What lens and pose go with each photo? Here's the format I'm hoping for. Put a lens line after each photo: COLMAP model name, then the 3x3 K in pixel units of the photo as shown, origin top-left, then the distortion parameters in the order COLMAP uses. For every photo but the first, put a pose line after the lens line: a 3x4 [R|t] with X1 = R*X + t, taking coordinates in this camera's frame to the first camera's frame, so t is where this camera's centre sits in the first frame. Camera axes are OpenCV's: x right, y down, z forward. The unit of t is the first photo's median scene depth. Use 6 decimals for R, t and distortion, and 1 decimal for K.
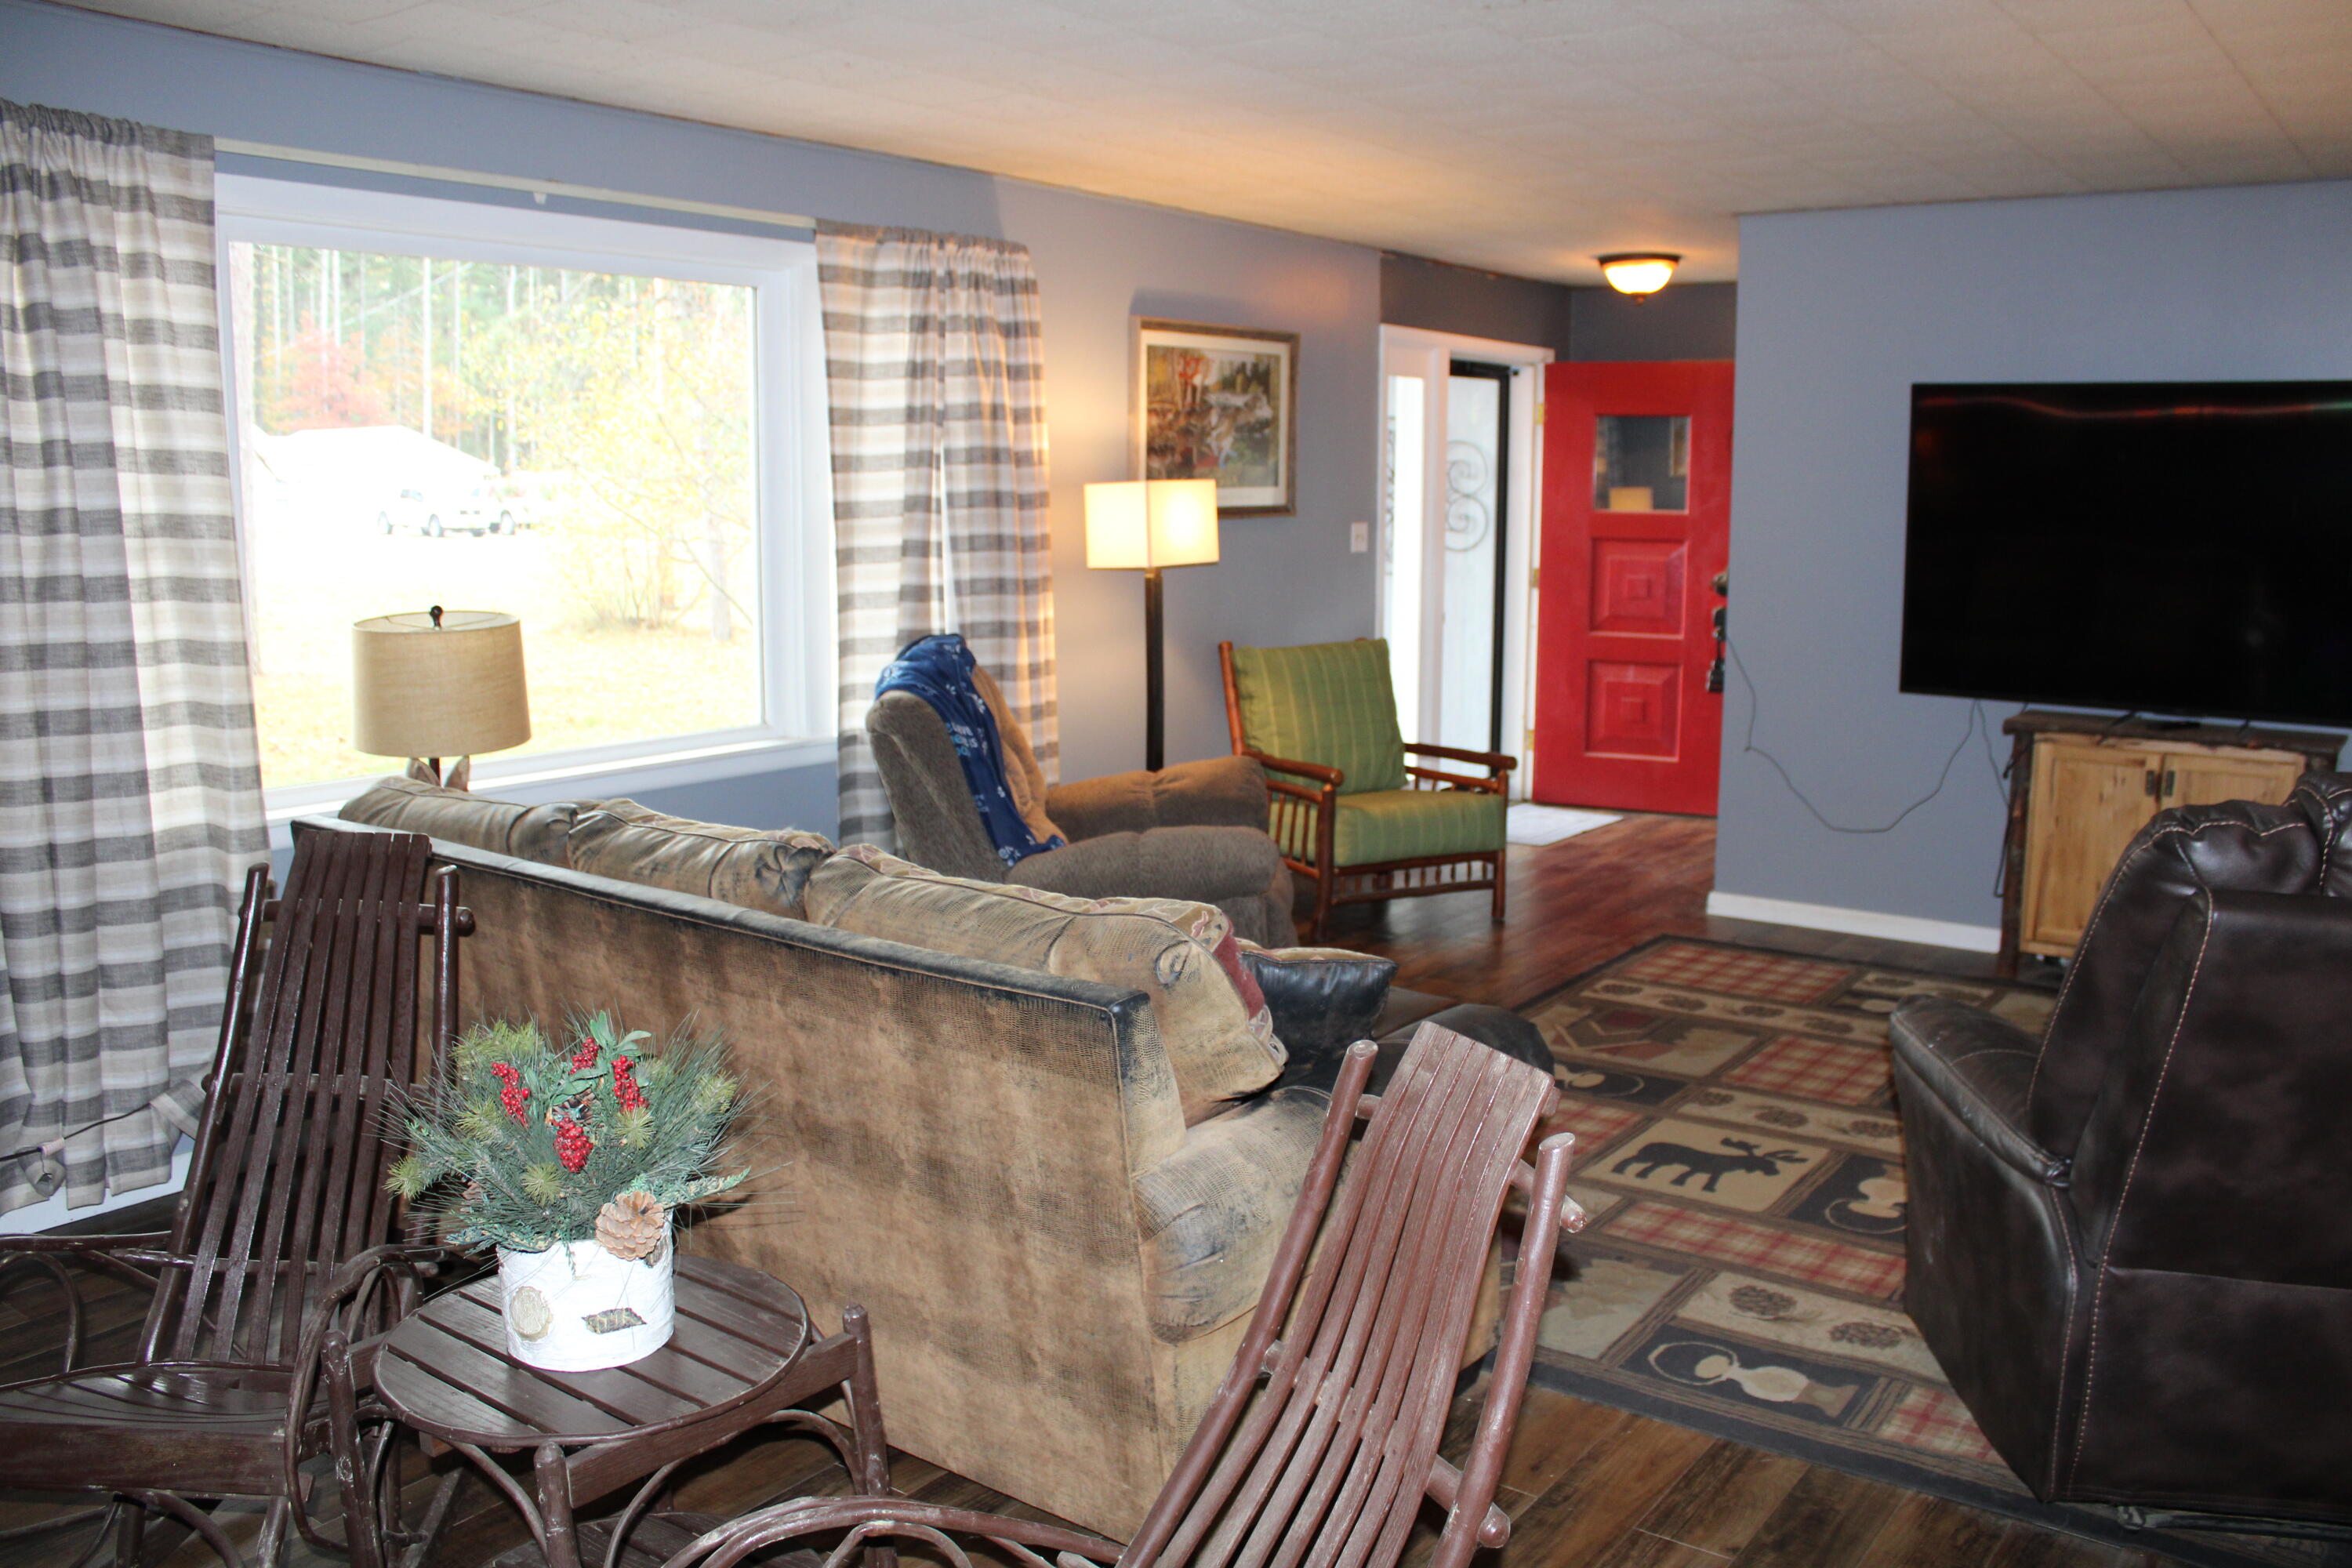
lens RADIAL K [[1938.2, 0, 1188.2], [0, 1938.2, 786.3], [0, 0, 1]] dist [-0.187315, 0.184032]
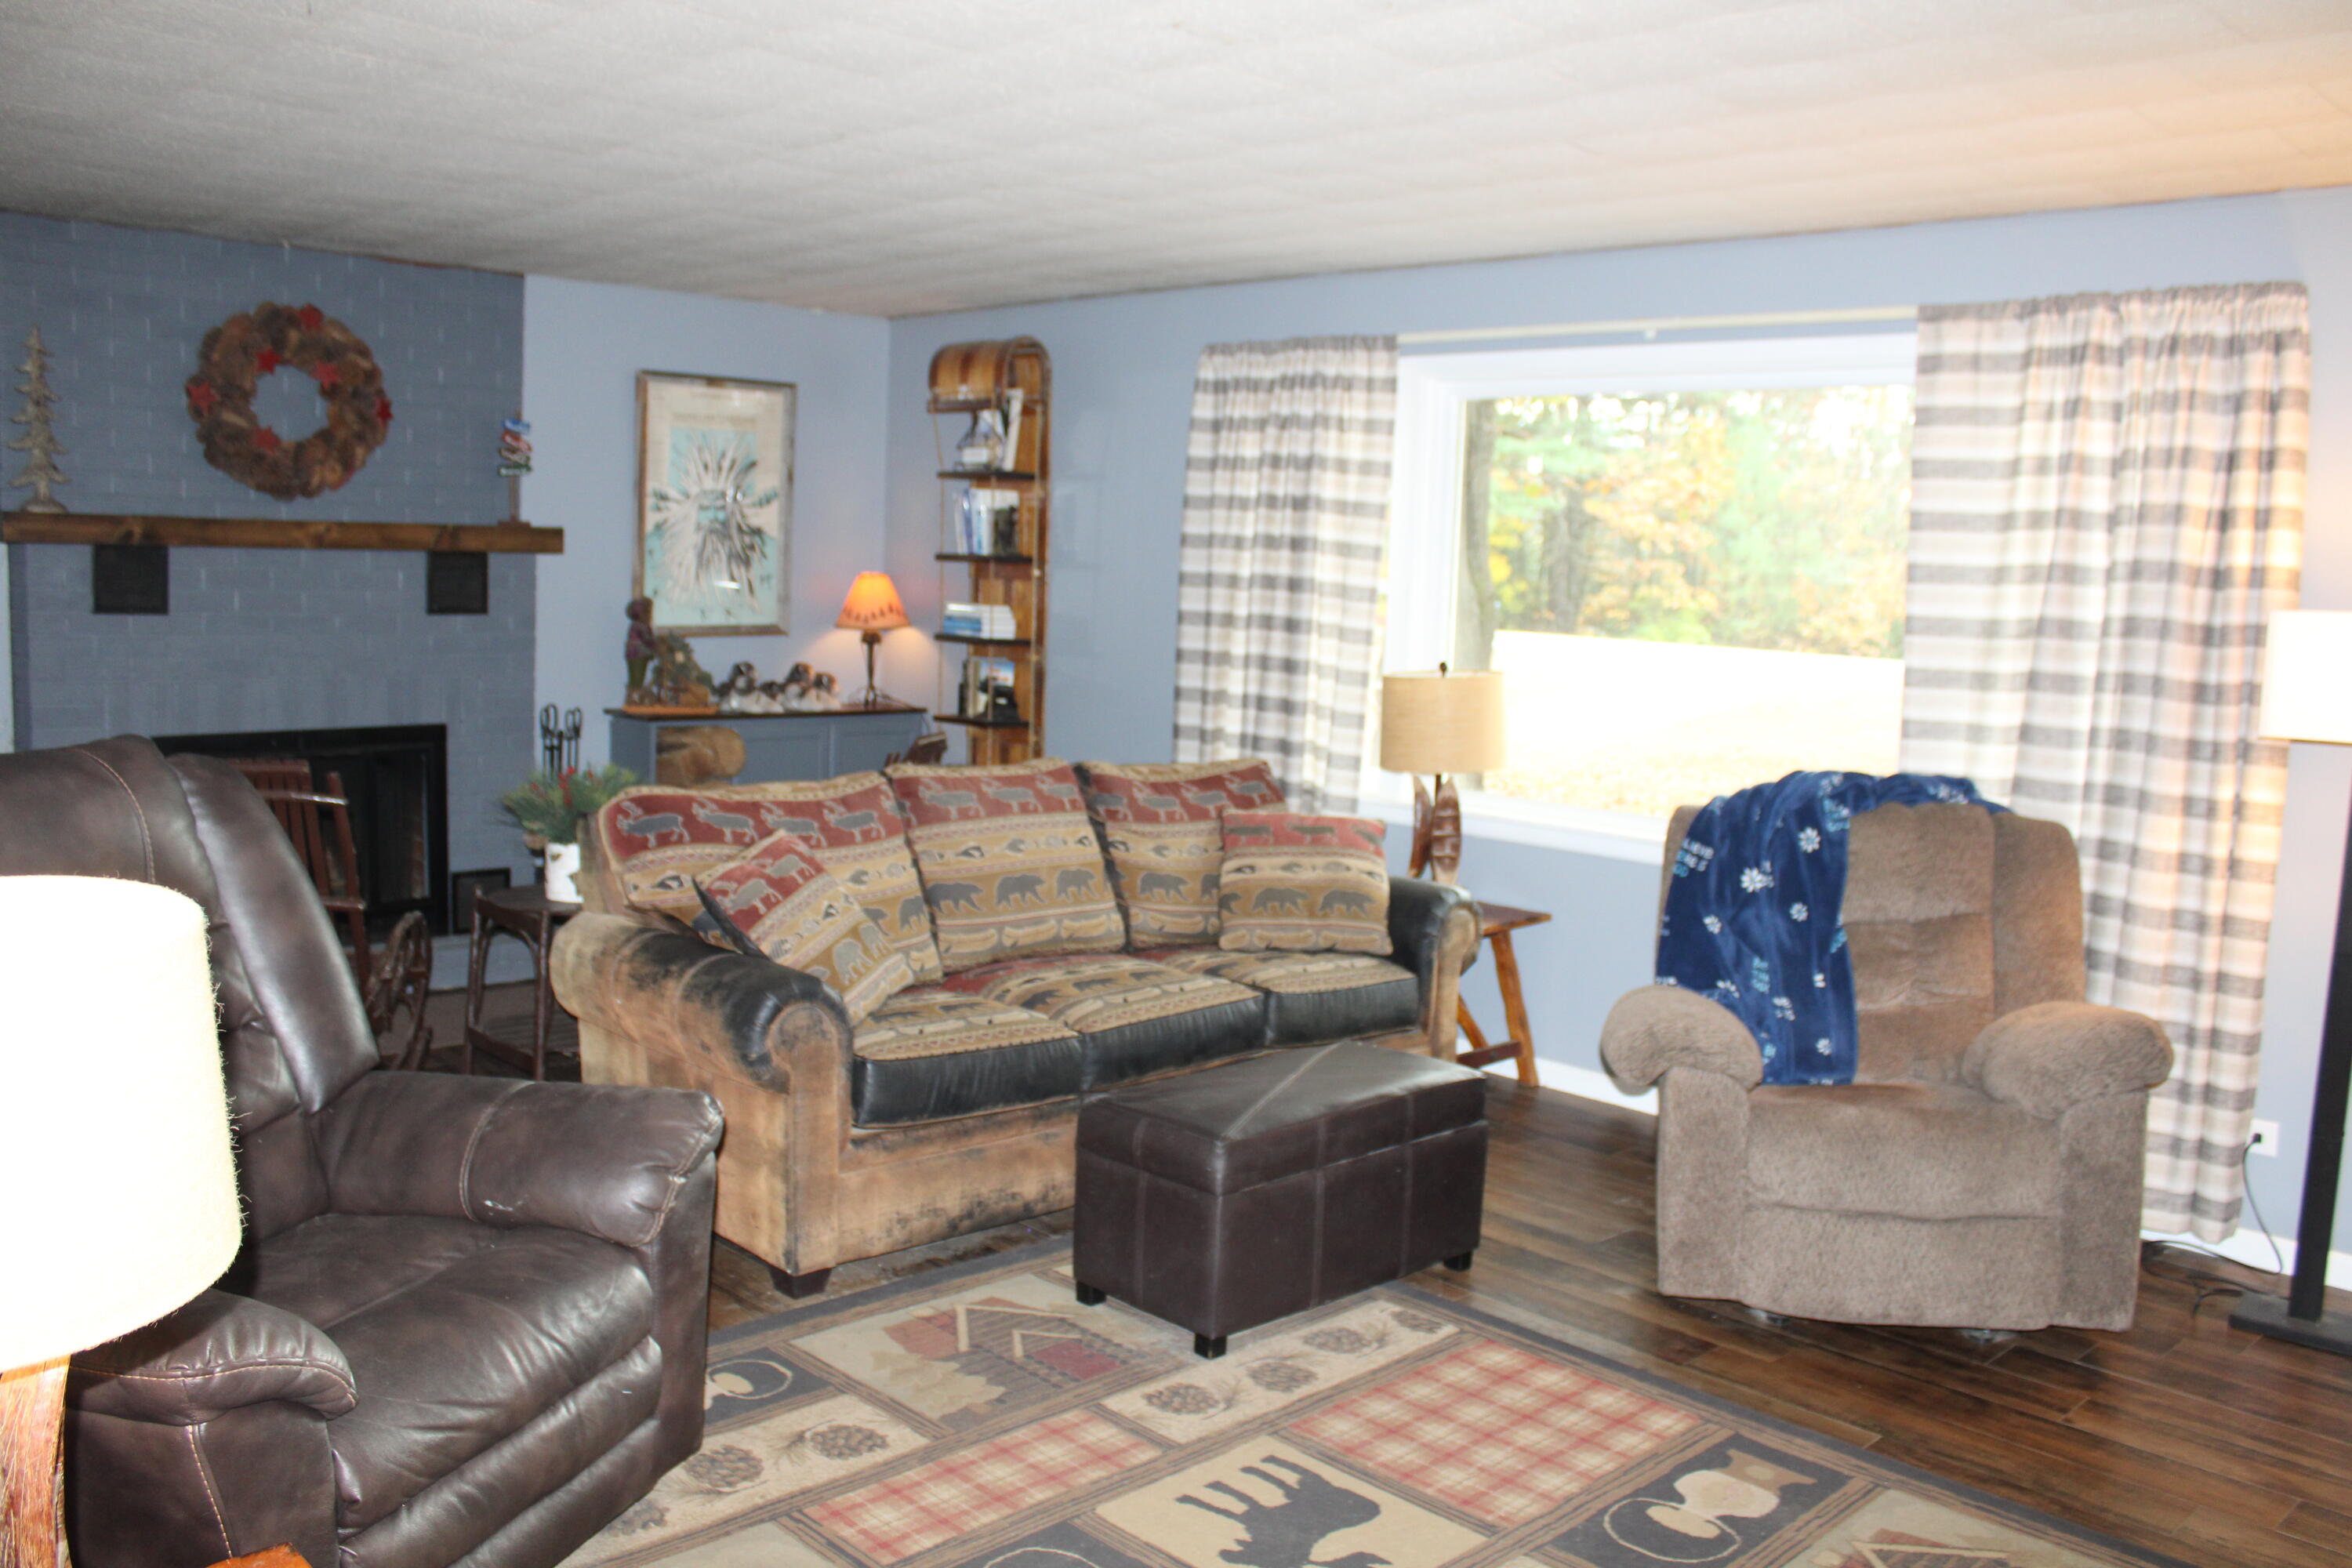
lens RADIAL K [[1938.2, 0, 1188.2], [0, 1938.2, 786.3], [0, 0, 1]] dist [-0.187315, 0.184032]
pose [[-0.160109, 0.102779, -0.981734, 1.017040], [-0.193144, 0.972078, 0.133267, -0.165503], [0.968019, 0.210953, -0.135787, 1.089517]]
